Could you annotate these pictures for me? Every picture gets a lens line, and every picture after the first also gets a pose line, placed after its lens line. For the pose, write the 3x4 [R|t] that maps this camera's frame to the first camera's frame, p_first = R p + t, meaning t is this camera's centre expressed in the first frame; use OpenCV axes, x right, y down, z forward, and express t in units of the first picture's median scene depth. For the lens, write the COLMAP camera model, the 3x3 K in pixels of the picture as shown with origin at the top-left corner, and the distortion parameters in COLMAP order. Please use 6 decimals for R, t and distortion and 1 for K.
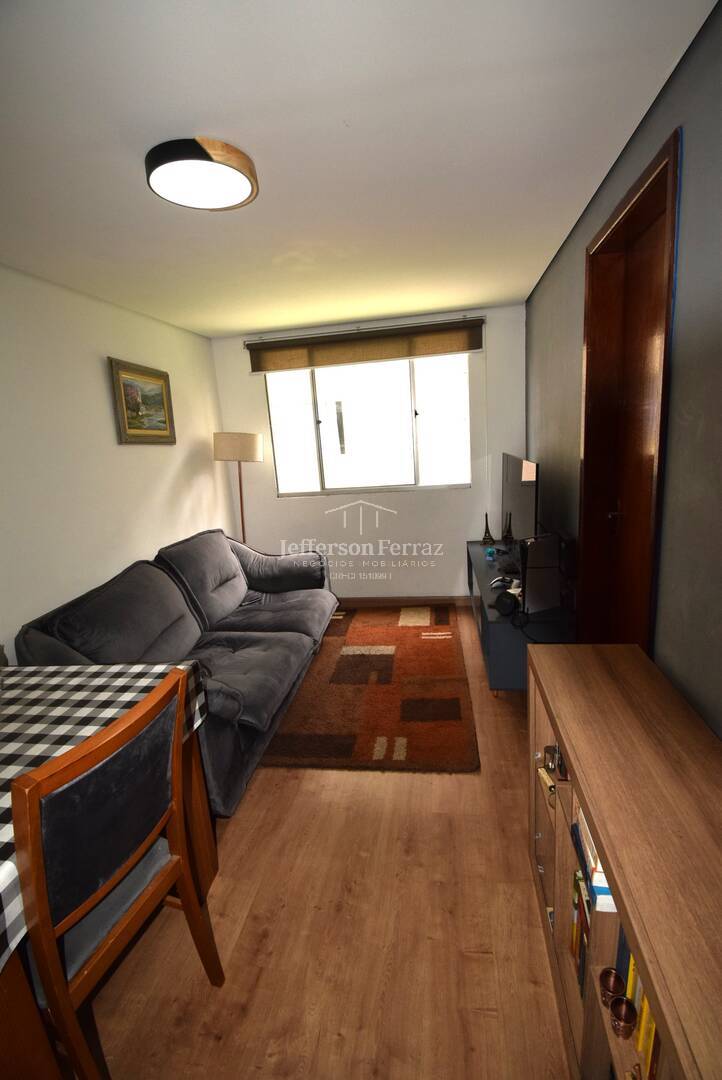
lens RADIAL K [[486.7, 0, 360.5], [0, 486.7, 534.7], [0, 0, 1]] dist [0.010448, -0.020656]
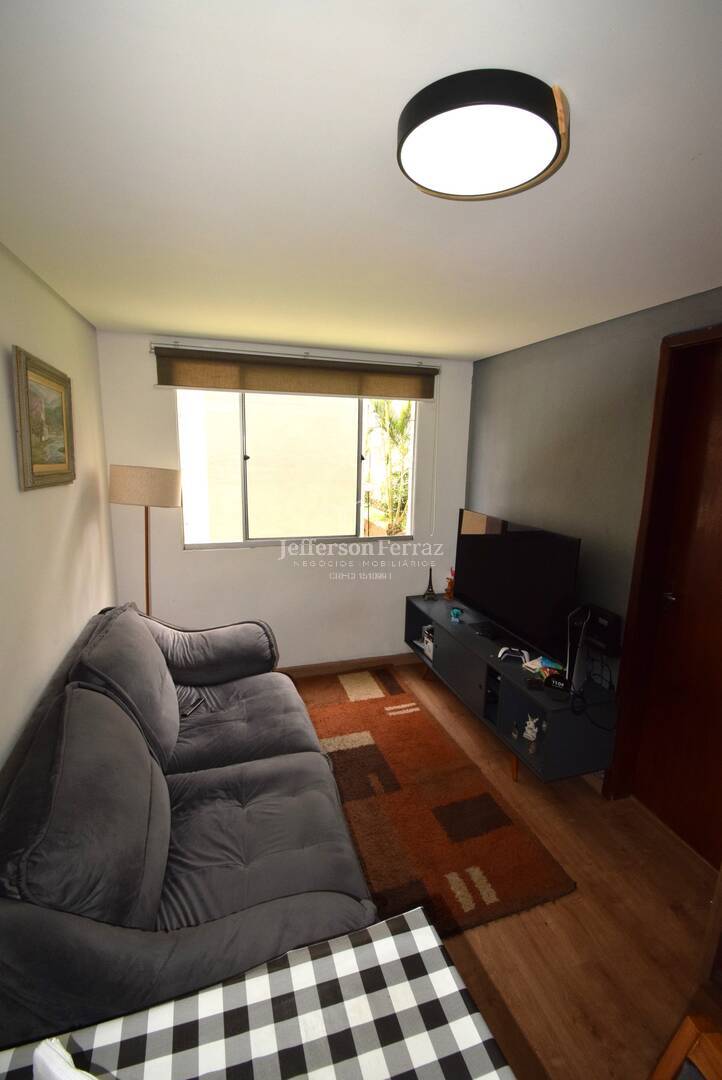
lens RADIAL K [[486.7, 0, 364.9], [0, 486.7, 530.4], [0, 0, 1]] dist [0.010448, -0.020656]
pose [[0.888094, 0.008085, 0.459590, -0.311666], [0.010598, 0.999219, -0.038057, -0.086118], [-0.459539, 0.038669, 0.887315, 0.218111]]
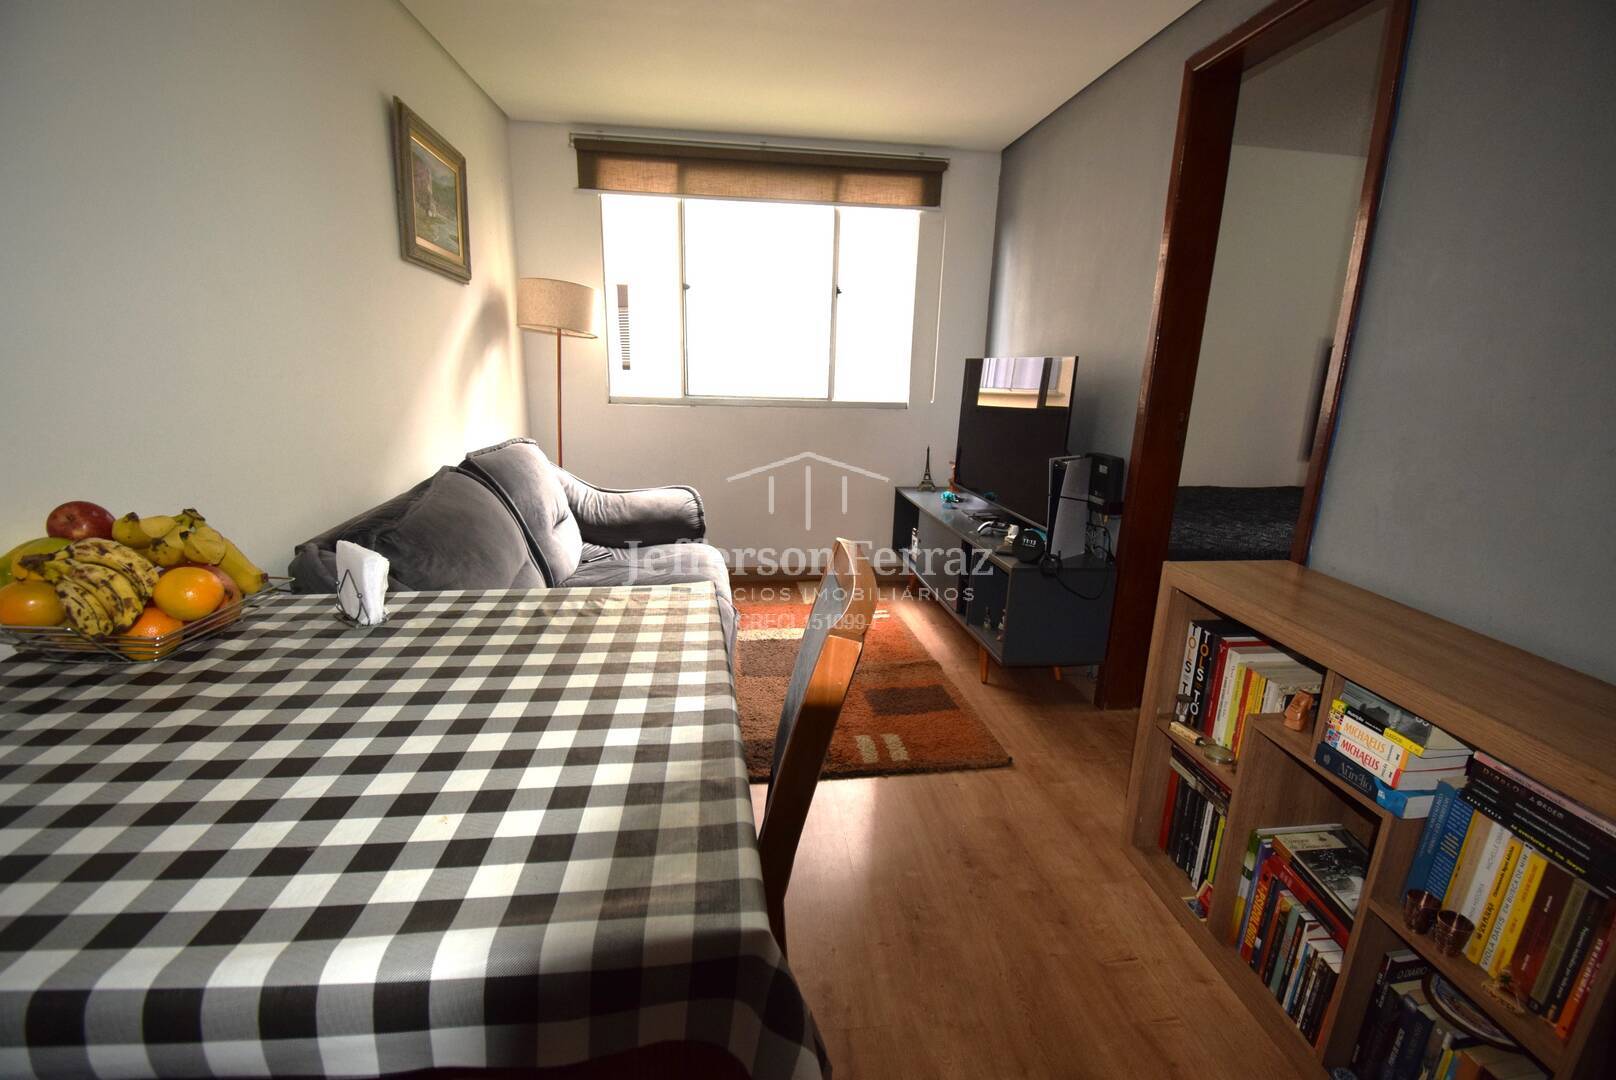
lens RADIAL K [[728.3, 0, 804.9], [0, 728.3, 554.2], [0, 0, 1]] dist [0.010448, -0.020656]
pose [[0.956583, 0.024728, 0.290410, -0.226977], [-0.037008, 0.998635, 0.036871, 0.083653], [-0.289102, -0.046018, 0.956192, 0.035857]]
